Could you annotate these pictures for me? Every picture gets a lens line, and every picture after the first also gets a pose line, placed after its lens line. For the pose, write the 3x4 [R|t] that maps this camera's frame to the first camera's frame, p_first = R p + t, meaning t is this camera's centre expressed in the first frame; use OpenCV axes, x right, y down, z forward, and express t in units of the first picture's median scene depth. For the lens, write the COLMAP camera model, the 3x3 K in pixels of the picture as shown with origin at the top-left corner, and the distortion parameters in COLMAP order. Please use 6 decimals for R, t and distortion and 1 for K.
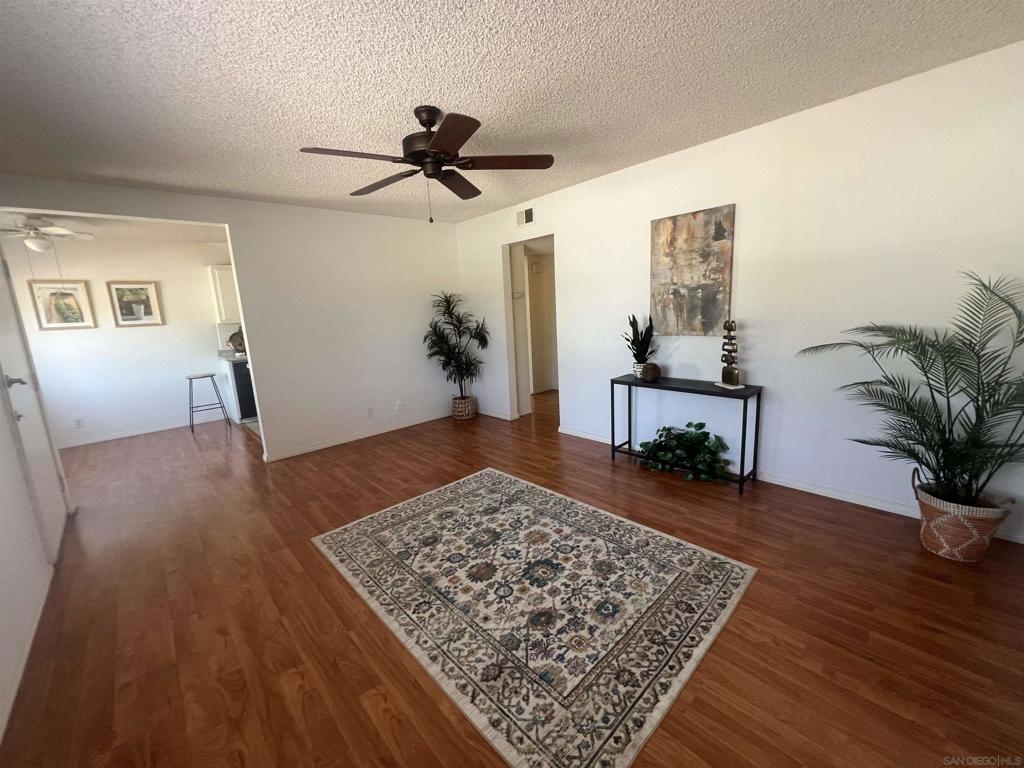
lens RADIAL K [[405.3, 0, 508.0], [0, 405.3, 383.4], [0, 0, 1]] dist [-0.006082, 0.001607]
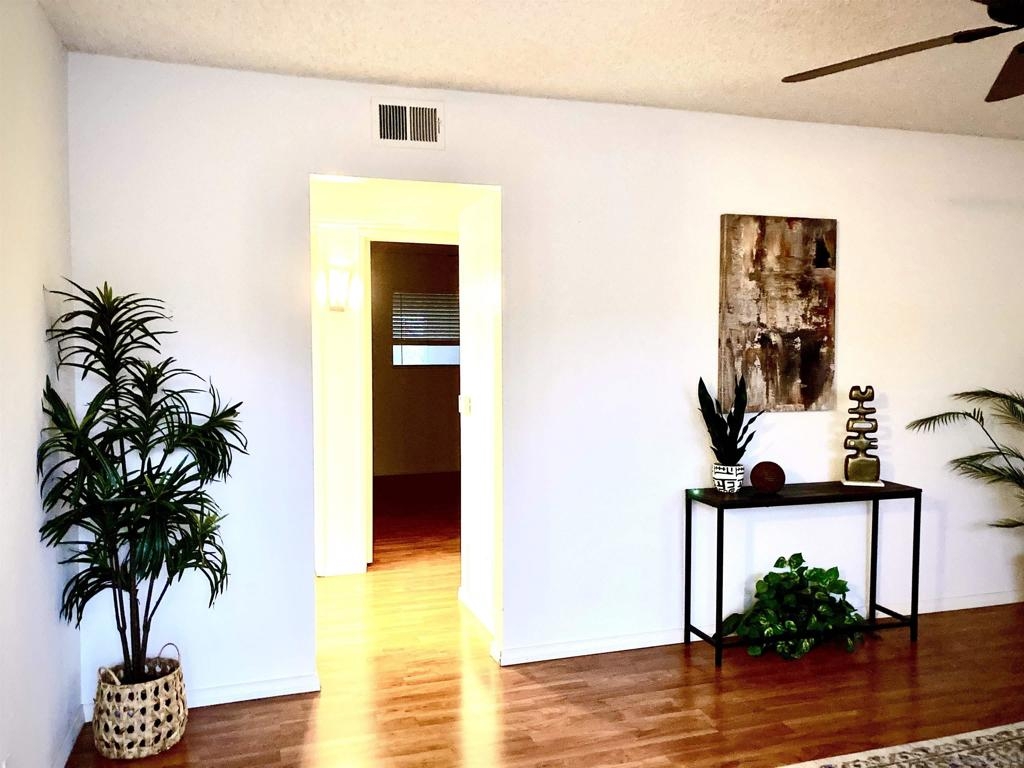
lens RADIAL K [[836.0, 0, 521.1], [0, 836.0, 386.4], [0, 0, 1]] dist [0.039130, -0.027923]
pose [[0.411130, 0.013994, 0.911469, -0.989405], [0.148594, 0.985480, -0.082155, -0.126177], [-0.899384, 0.169215, 0.403081, 0.966237]]
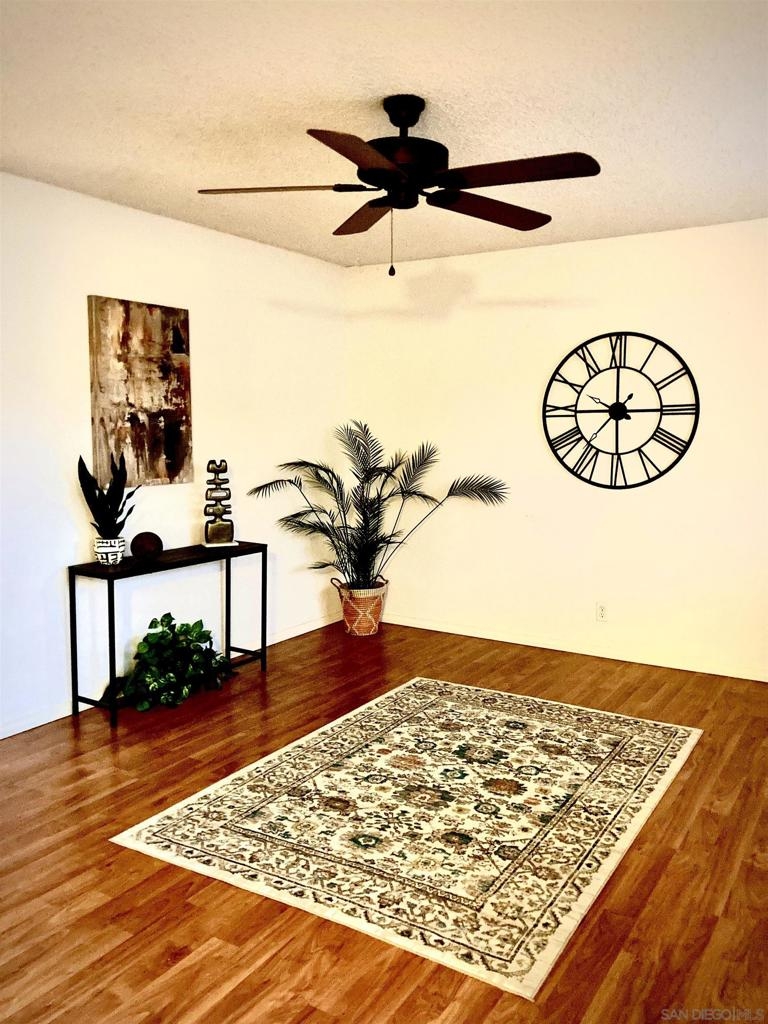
lens RADIAL K [[836.0, 0, 386.0], [0, 836.0, 509.7], [0, 0, 1]] dist [0.039130, -0.027923]
pose [[-0.260535, -0.044580, 0.964435, -1.110079], [0.193225, 0.976315, 0.097328, -0.158772], [-0.945931, 0.211711, -0.245750, 1.131314]]
